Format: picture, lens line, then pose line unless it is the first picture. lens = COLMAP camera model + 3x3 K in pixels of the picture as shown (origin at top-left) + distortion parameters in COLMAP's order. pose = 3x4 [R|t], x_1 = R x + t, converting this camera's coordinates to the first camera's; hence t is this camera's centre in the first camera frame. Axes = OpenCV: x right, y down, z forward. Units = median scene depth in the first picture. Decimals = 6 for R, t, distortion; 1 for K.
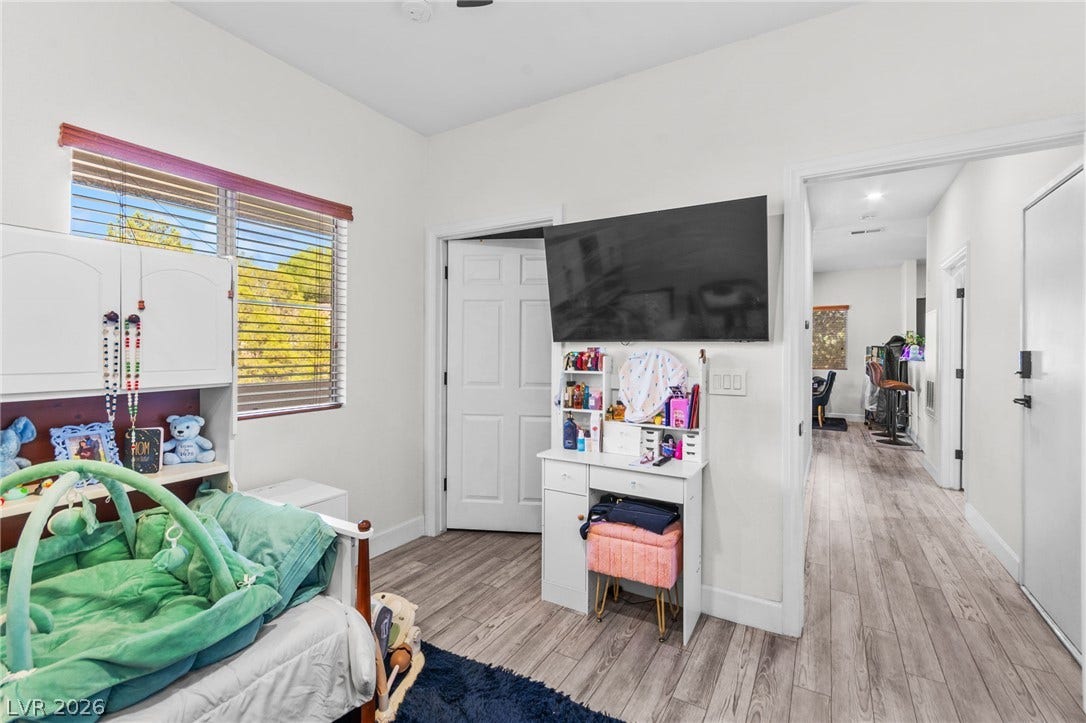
lens RADIAL K [[480.3, 0, 542.9], [0, 480.3, 345.0], [0, 0, 1]] dist [0.000248, 0.000107]
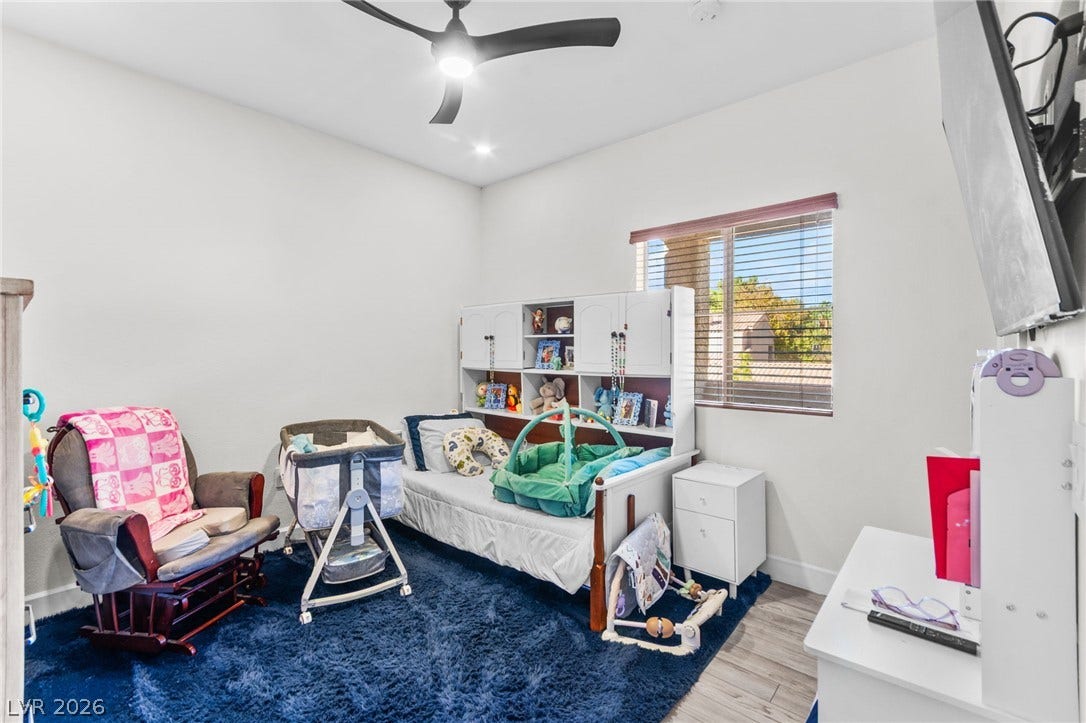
lens RADIAL K [[480.3, 0, 542.9], [0, 480.3, 345.0], [0, 0, 1]] dist [0.000248, 0.000107]
pose [[-0.166773, -0.005133, -0.985982, 0.941233], [0.007243, 0.999953, -0.006431, -0.007207], [0.985969, -0.008214, -0.166728, 1.006320]]
